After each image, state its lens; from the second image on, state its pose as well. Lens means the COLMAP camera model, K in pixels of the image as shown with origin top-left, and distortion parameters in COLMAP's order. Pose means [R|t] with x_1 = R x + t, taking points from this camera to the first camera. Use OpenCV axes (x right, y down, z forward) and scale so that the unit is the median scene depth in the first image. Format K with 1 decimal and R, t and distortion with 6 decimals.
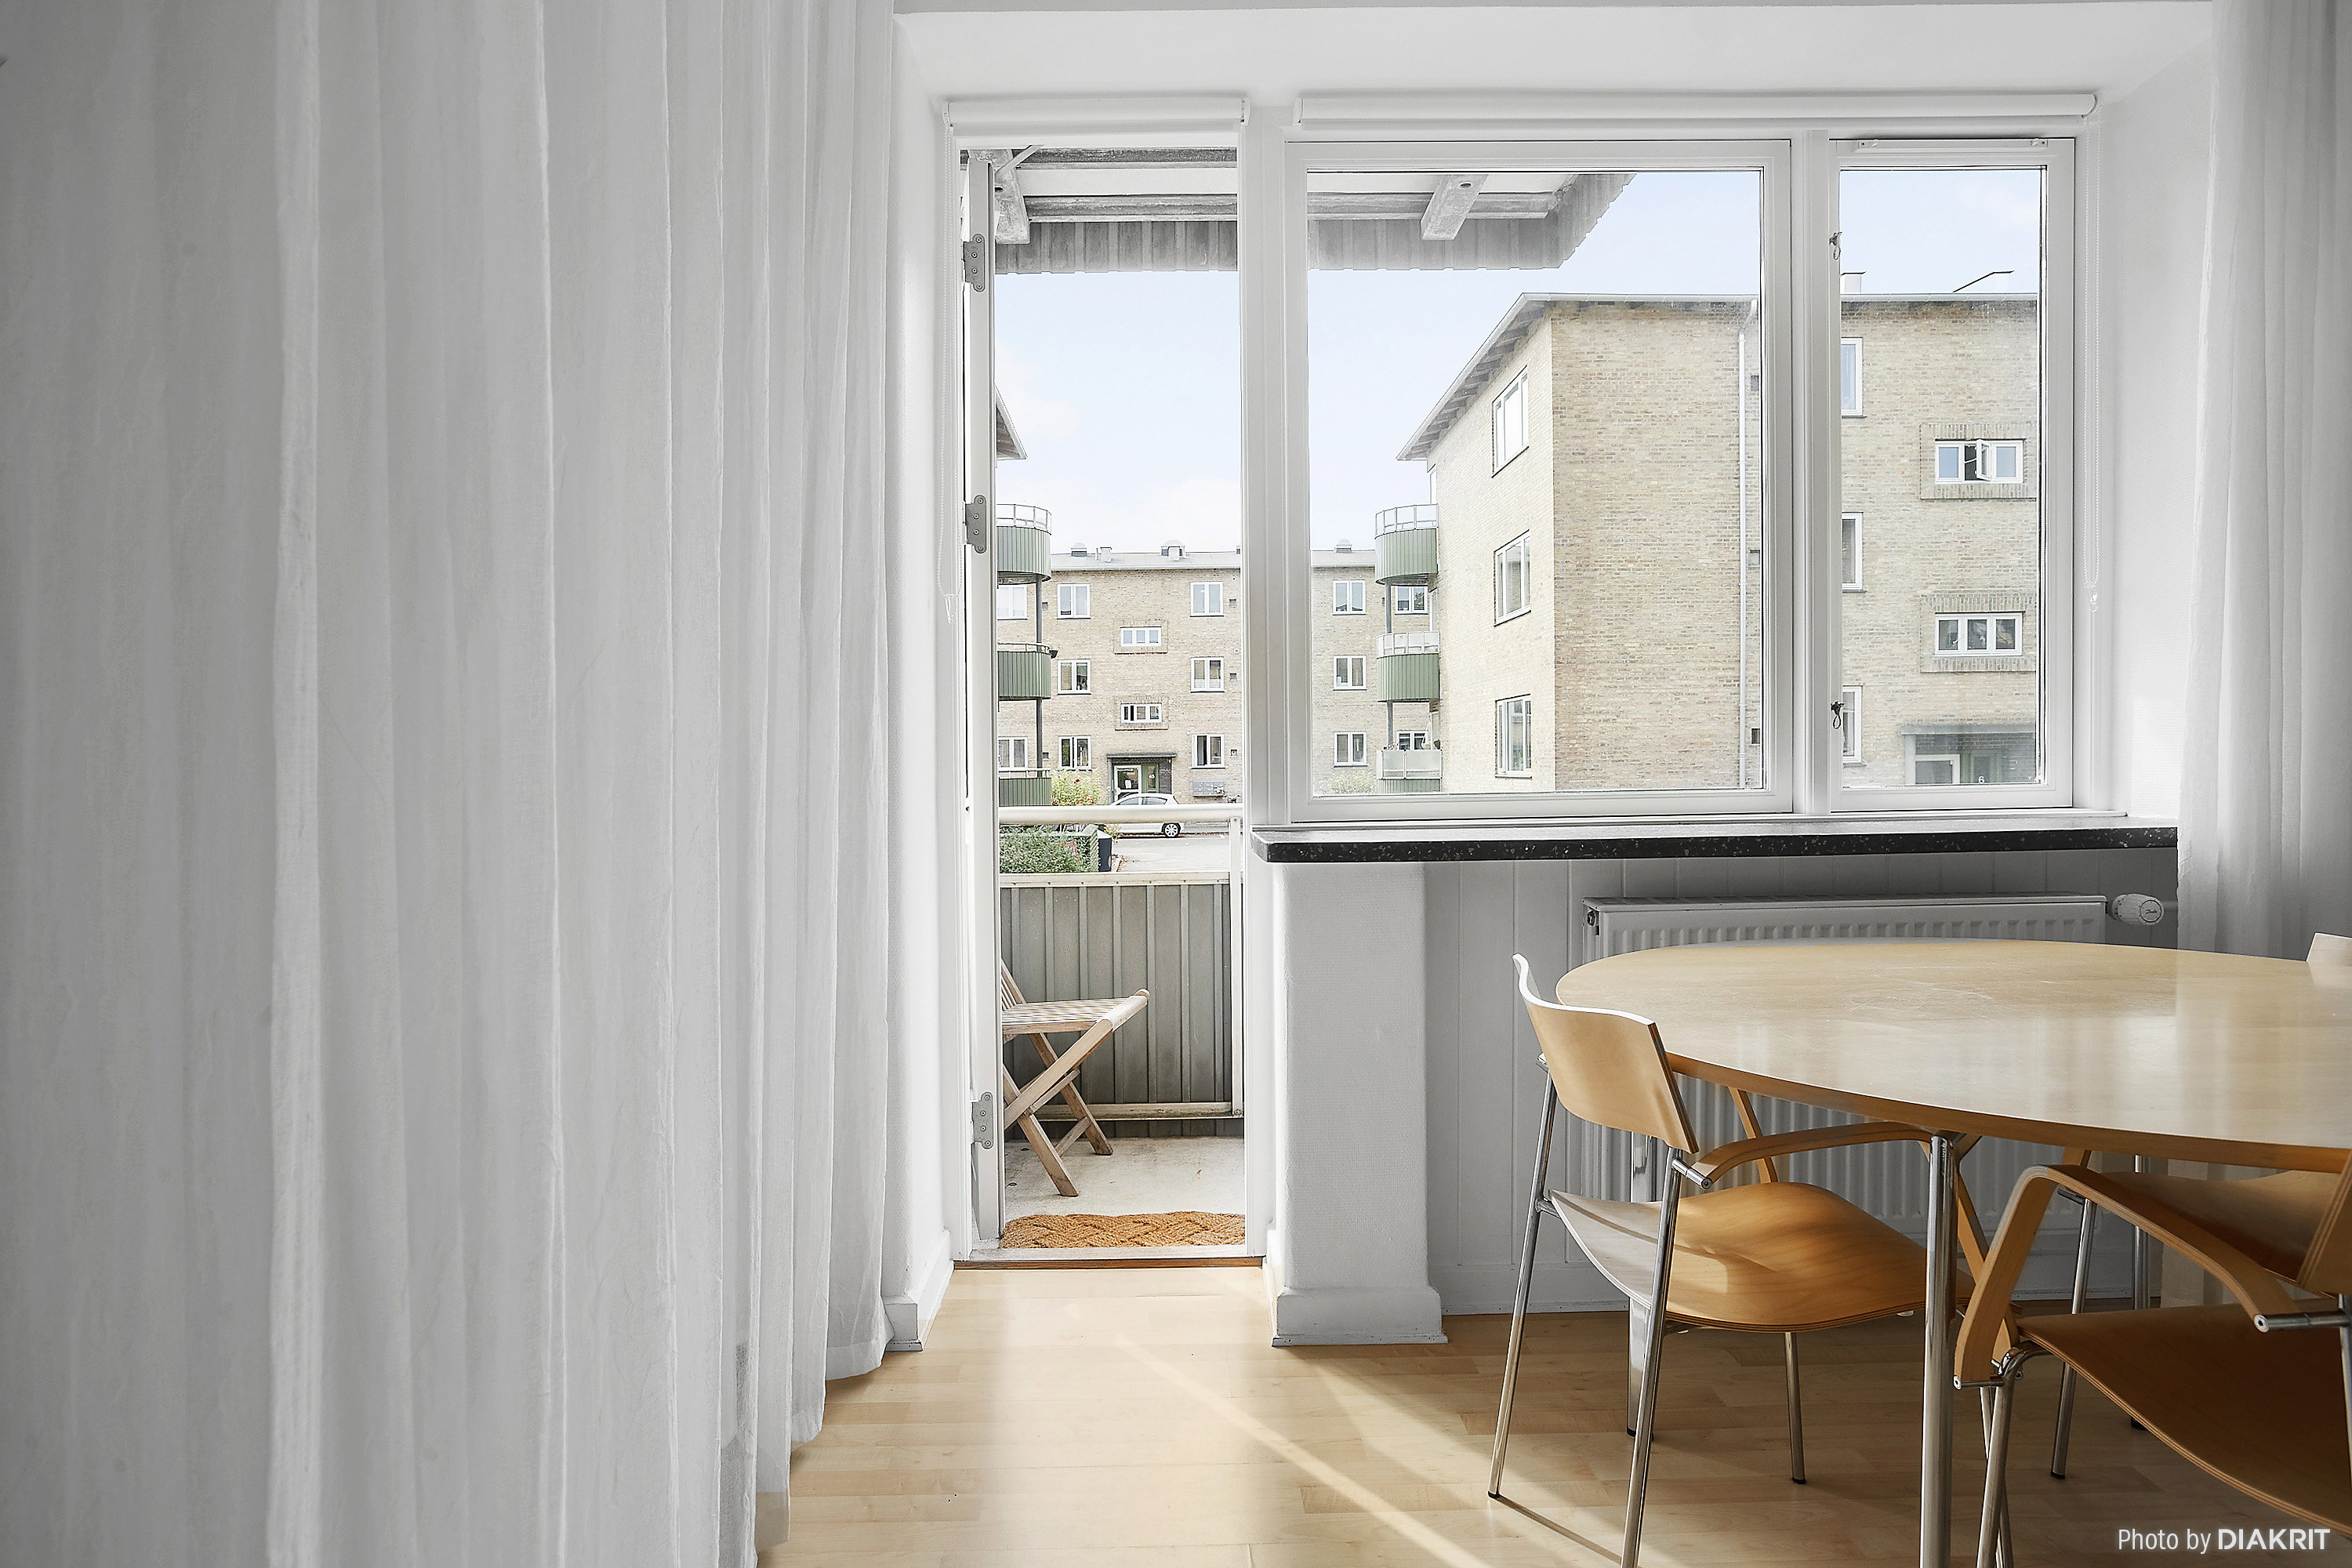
lens RADIAL K [[1288.2, 0, 1176.0], [0, 1288.2, 784.0], [0, 0, 1]] dist [-0.023506, -0.000669]
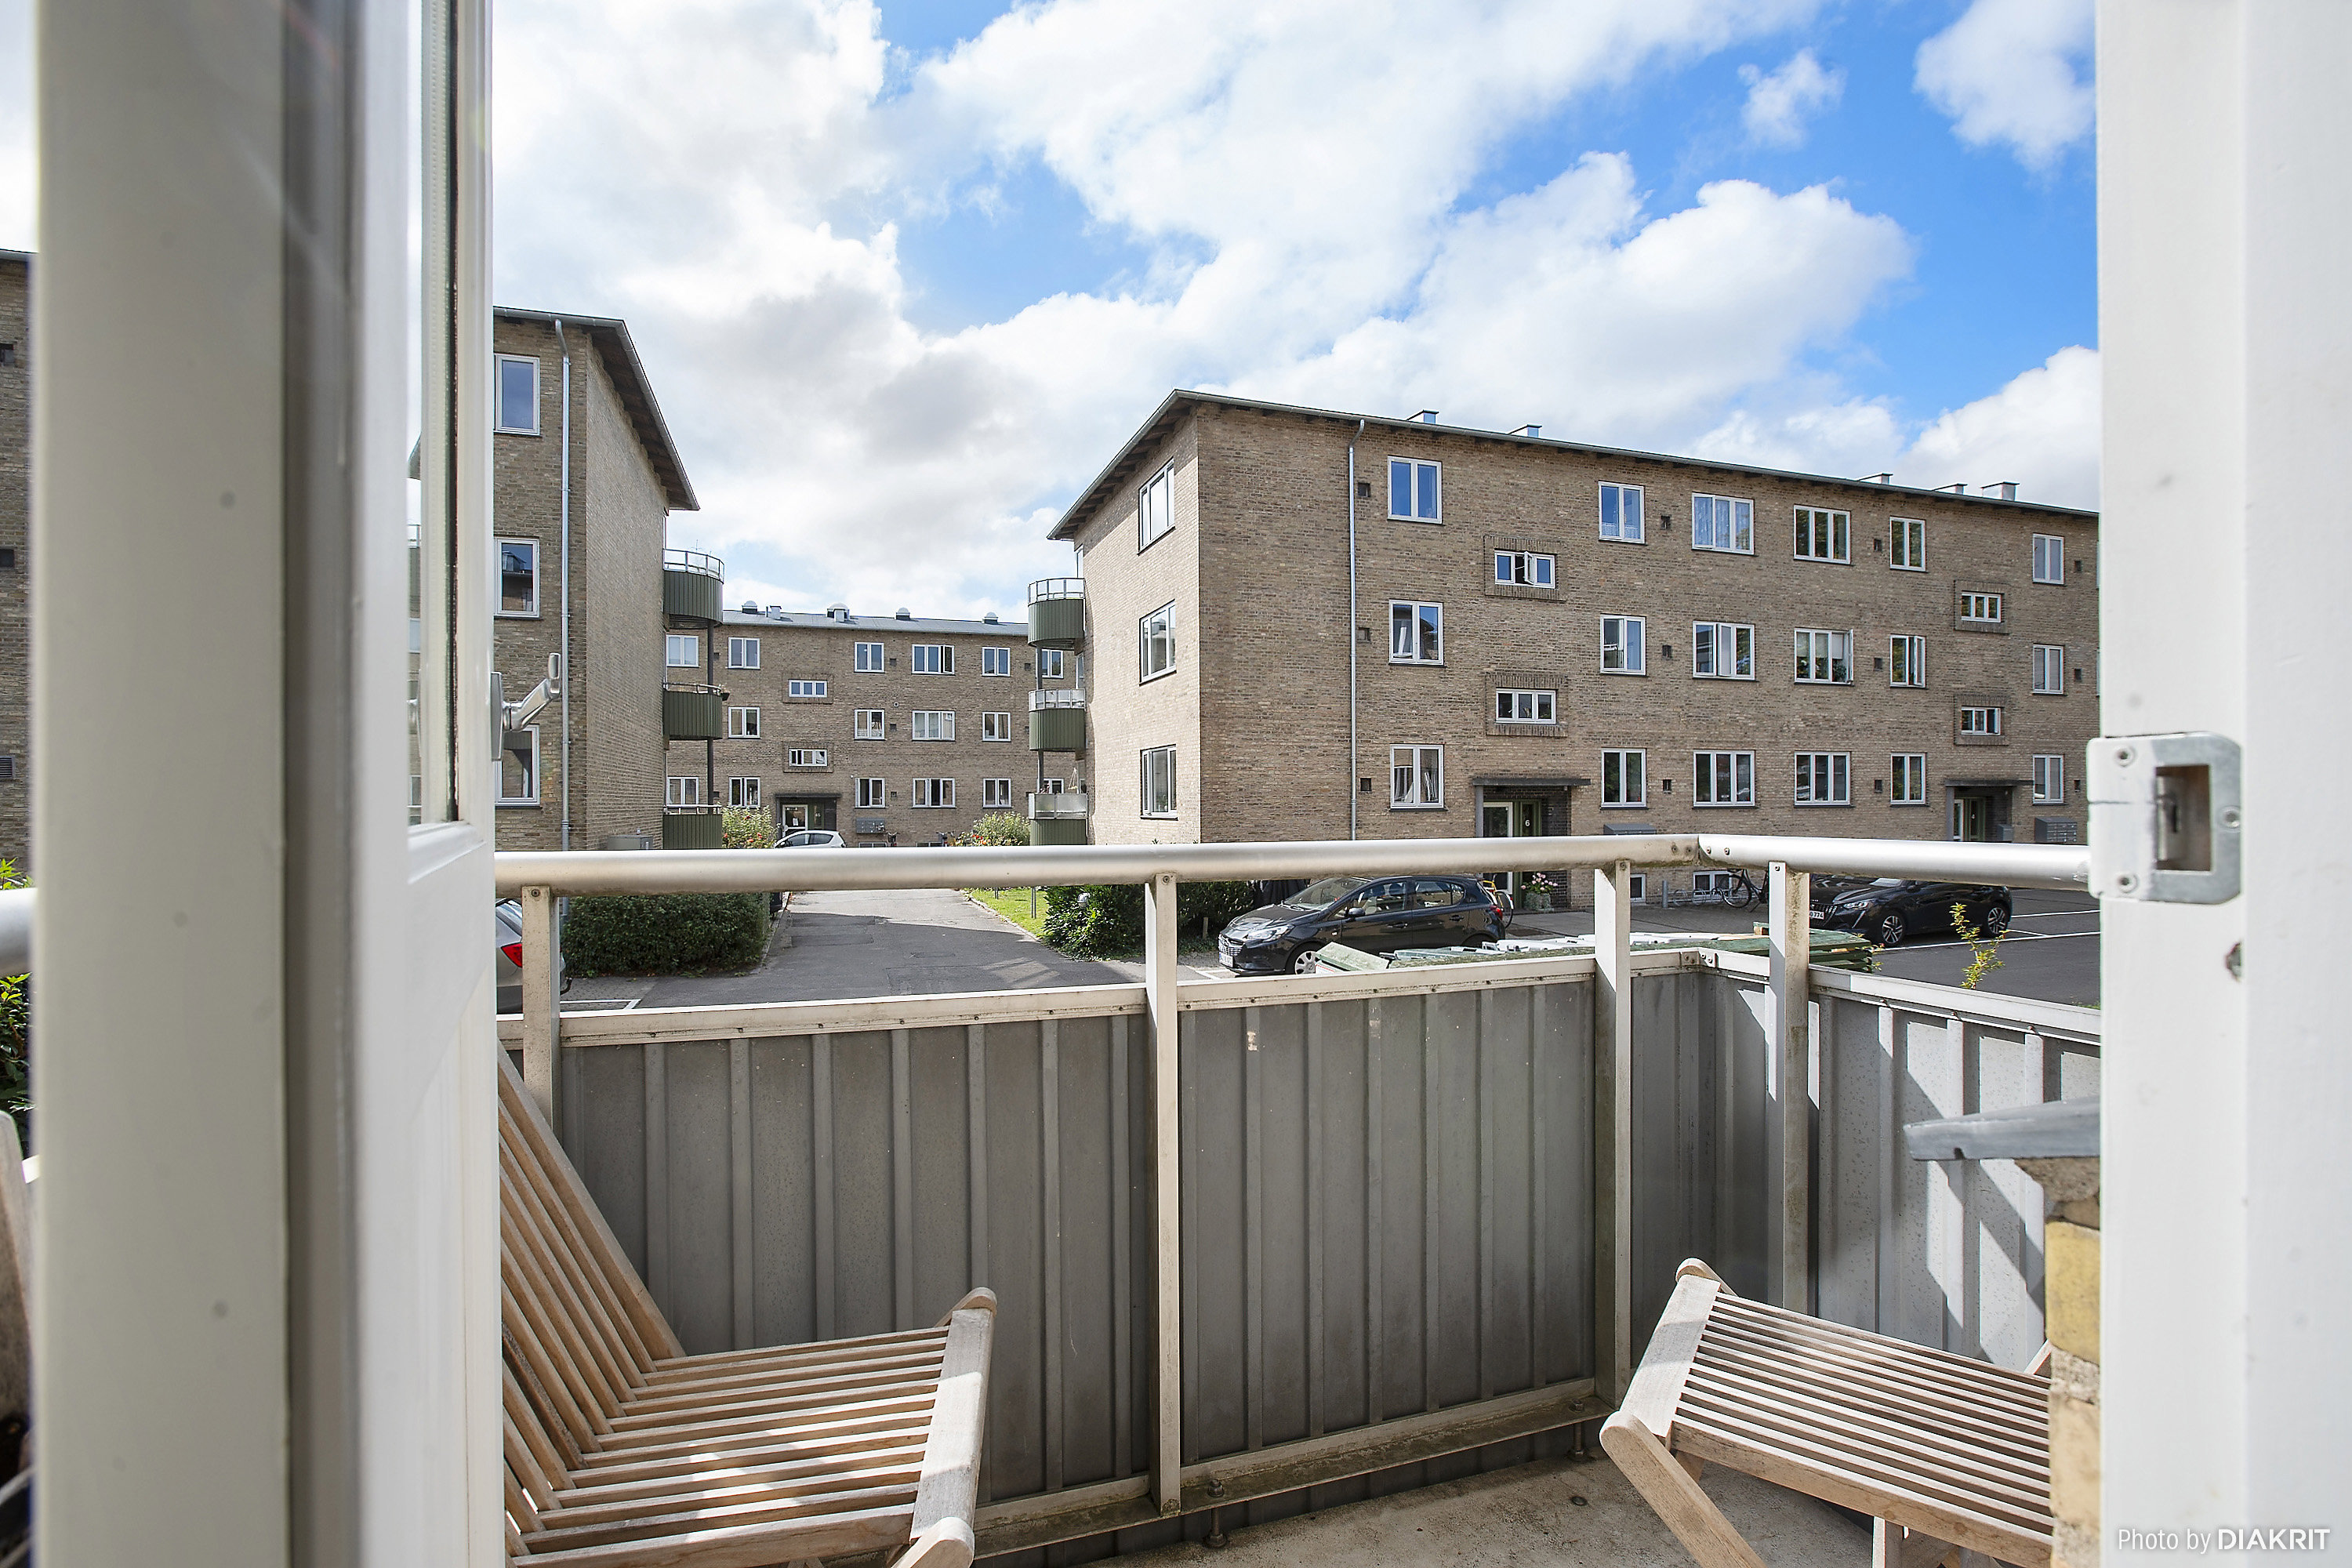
lens RADIAL K [[1049.5, 0, 1173.8], [0, 1049.5, 836.5], [0, 0, 1]] dist [-0.088556, 0.000105]
pose [[0.950075, 0.002014, 0.312015, -0.012290], [-0.005983, 0.999913, 0.011765, 0.000355], [-0.311965, -0.013044, 0.950004, 0.112305]]
